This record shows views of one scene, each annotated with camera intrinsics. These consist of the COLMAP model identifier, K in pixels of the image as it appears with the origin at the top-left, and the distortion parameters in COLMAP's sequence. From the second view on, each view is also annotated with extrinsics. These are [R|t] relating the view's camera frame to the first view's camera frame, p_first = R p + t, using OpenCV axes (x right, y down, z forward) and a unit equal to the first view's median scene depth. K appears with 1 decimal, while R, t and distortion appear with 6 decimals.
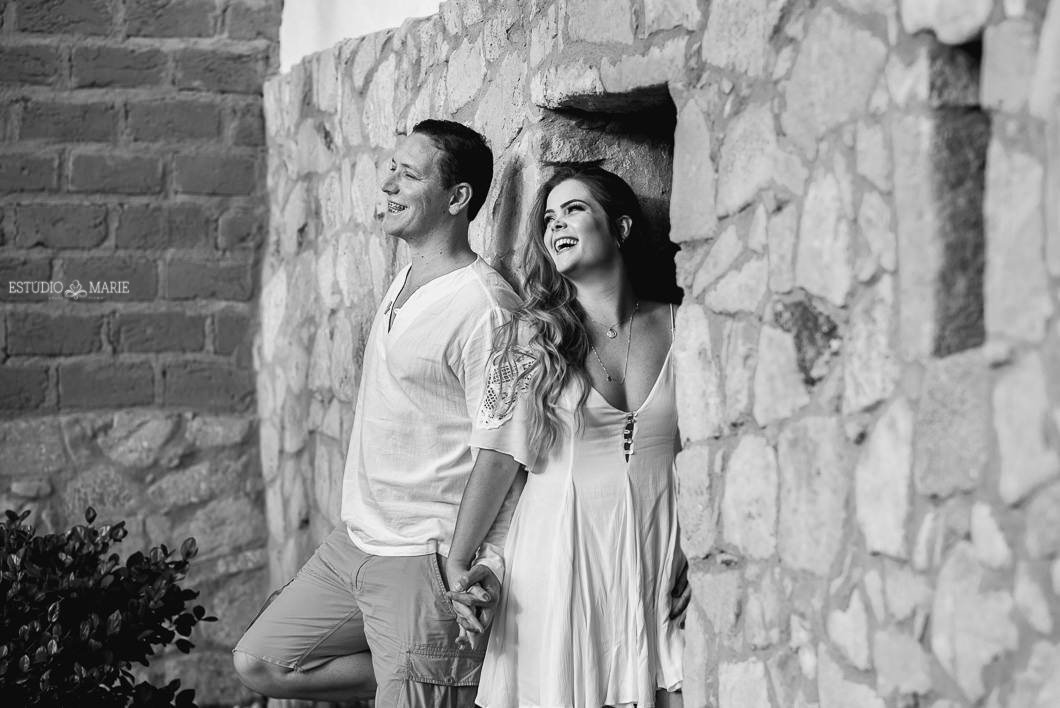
lens RADIAL K [[2661.3, 0, 529.9], [0, 2661.3, 353.4], [0, 0, 1]] dist [-0.052136, 0.000000]
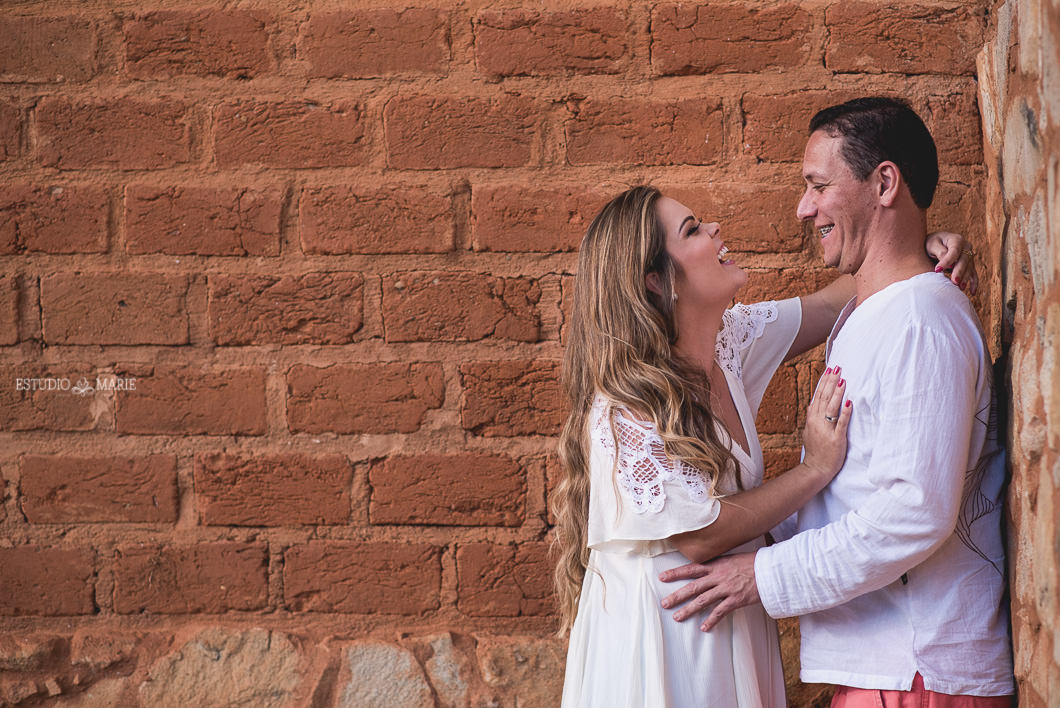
lens RADIAL K [[2661.3, 0, 530.3], [0, 2661.3, 353.8], [0, 0, 1]] dist [-0.052136, 0.000000]
pose [[0.927904, -0.013018, -0.372592, 0.024079], [-0.003532, 0.999038, -0.043701, -0.011493], [0.372802, 0.041867, 0.926966, 0.437735]]
